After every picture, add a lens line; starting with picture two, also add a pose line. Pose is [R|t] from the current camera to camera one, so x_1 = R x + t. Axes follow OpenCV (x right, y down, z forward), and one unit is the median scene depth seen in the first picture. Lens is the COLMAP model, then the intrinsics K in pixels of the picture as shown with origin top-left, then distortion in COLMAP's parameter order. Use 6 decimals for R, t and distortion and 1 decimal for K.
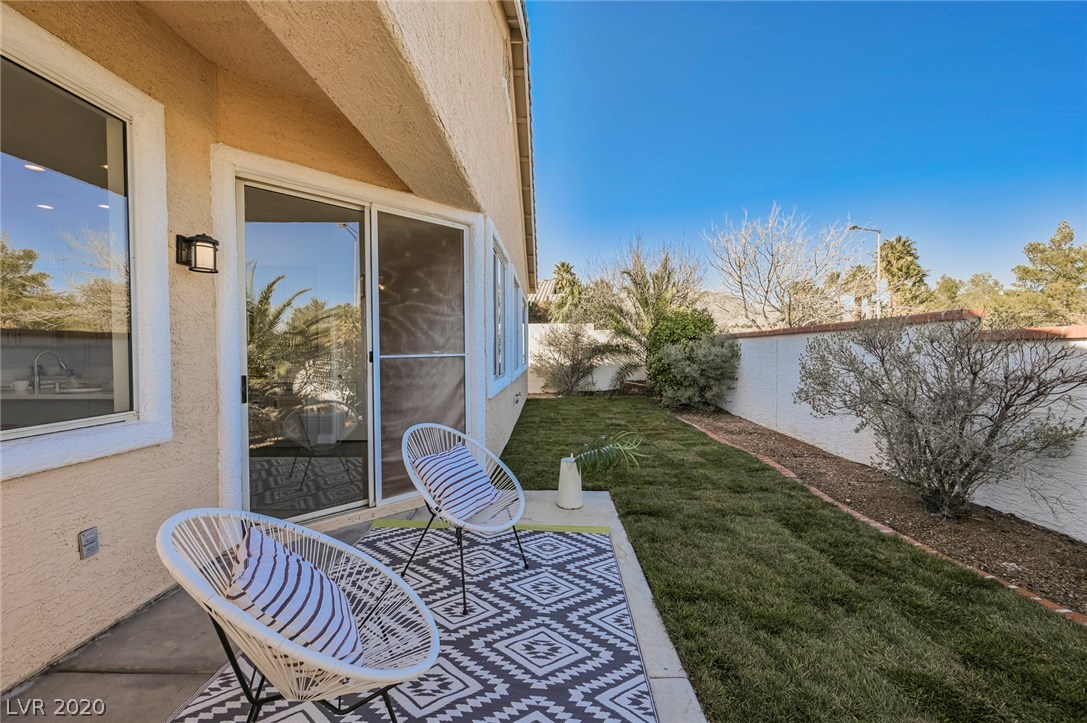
lens RADIAL K [[433.6, 0, 541.4], [0, 433.6, 360.5], [0, 0, 1]] dist [-0.000519, 0.000147]
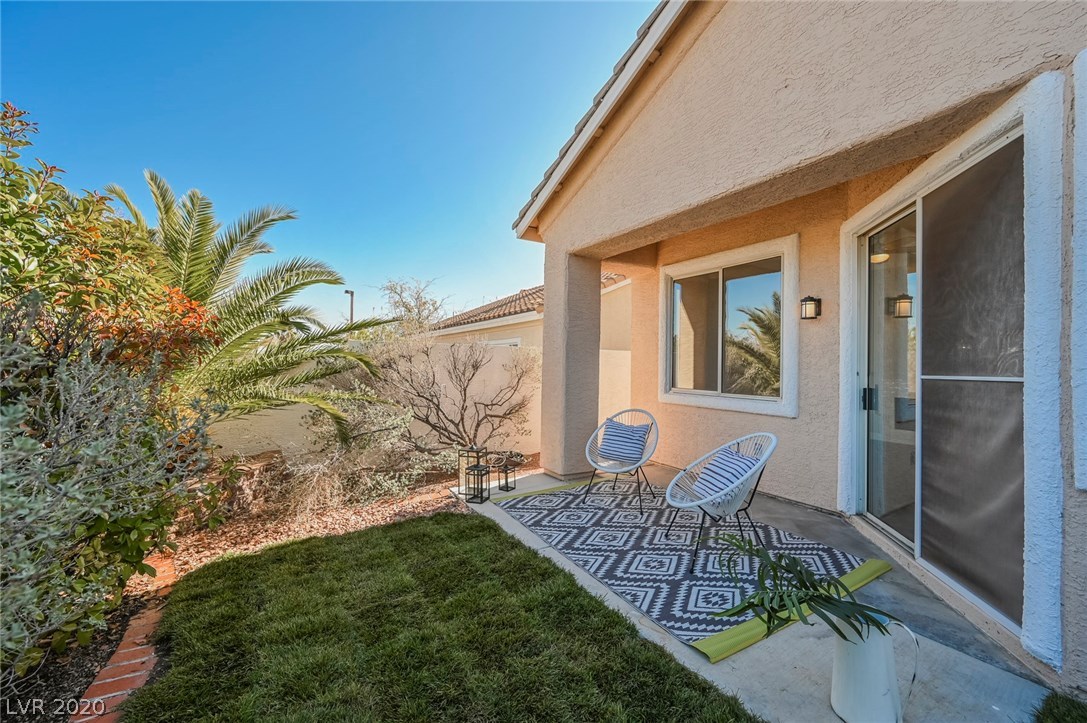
lens RADIAL K [[433.6, 0, 541.4], [0, 433.6, 360.5], [0, 0, 1]] dist [-0.000519, 0.000147]
pose [[-0.853229, -0.011146, -0.521417, 0.794140], [-0.021411, 0.999677, 0.013666, -0.043722], [0.521096, 0.022824, -0.853193, 1.611350]]
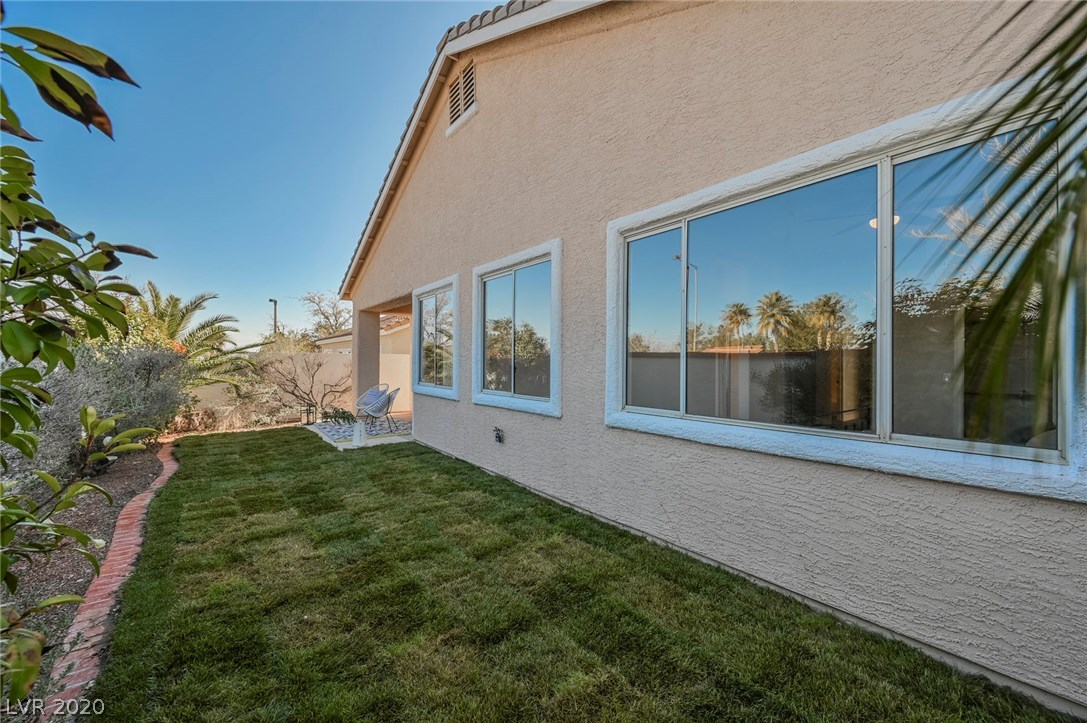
lens RADIAL K [[433.6, 0, 541.4], [0, 433.6, 360.5], [0, 0, 1]] dist [-0.000519, 0.000147]
pose [[-0.787985, -0.000016, -0.615694, 0.835951], [-0.013628, 0.999755, 0.017415, -0.119295], [0.615543, 0.022113, -0.787793, 4.086979]]
